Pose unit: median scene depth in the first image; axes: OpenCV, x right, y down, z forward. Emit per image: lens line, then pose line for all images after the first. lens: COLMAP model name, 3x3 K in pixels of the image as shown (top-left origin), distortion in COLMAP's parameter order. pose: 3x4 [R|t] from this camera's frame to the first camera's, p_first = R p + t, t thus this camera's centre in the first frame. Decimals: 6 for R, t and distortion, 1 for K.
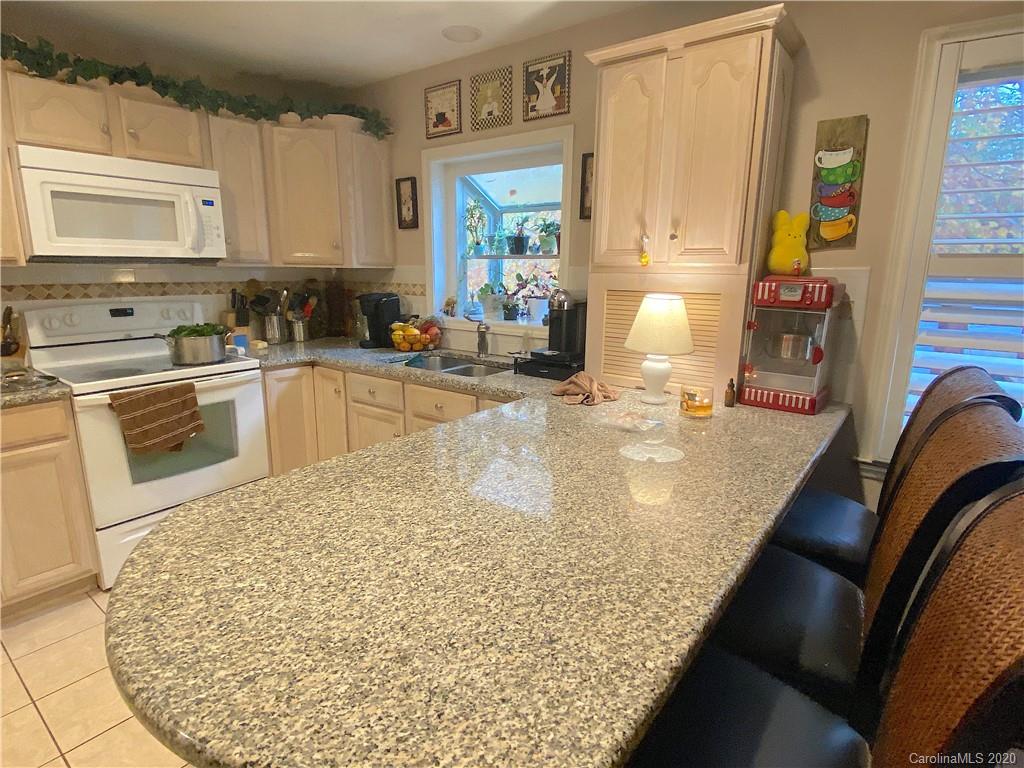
lens RADIAL K [[541.0, 0, 505.1], [0, 541.0, 383.2], [0, 0, 1]] dist [0.041442, -0.033904]
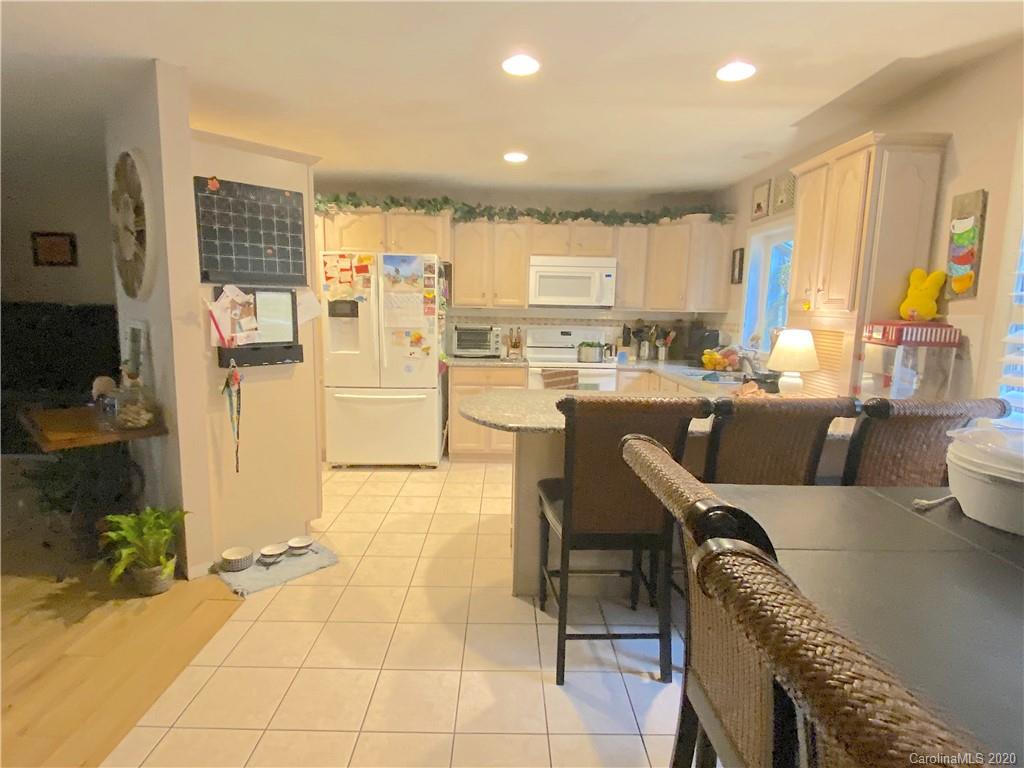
lens RADIAL K [[541.0, 0, 505.1], [0, 541.0, 383.2], [0, 0, 1]] dist [0.041442, -0.033904]
pose [[0.612071, 0.116702, -0.782144, 0.697337], [-0.182358, 0.983224, 0.003999, 0.076403], [0.769490, 0.140183, 0.623085, -0.334807]]
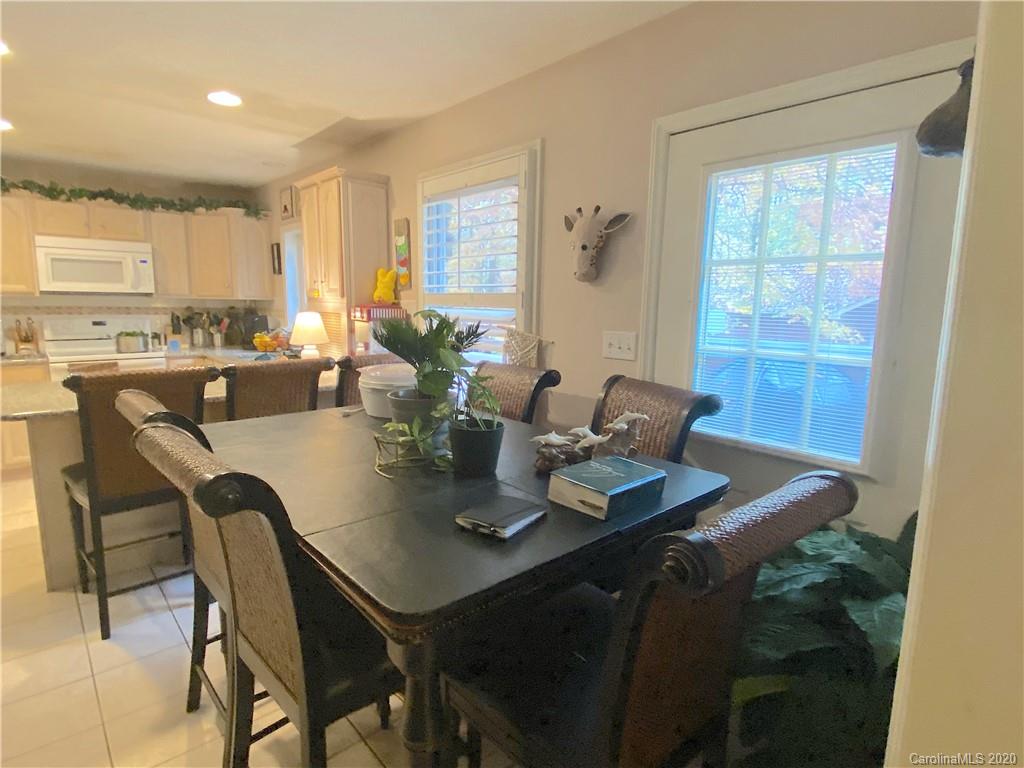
lens RADIAL K [[541.0, 0, 505.1], [0, 541.0, 383.2], [0, 0, 1]] dist [0.041442, -0.033904]
pose [[0.981538, 0.035597, -0.187925, 0.934607], [-0.047870, 0.996978, -0.061178, 0.109485], [0.185179, 0.069045, 0.980276, -0.474303]]
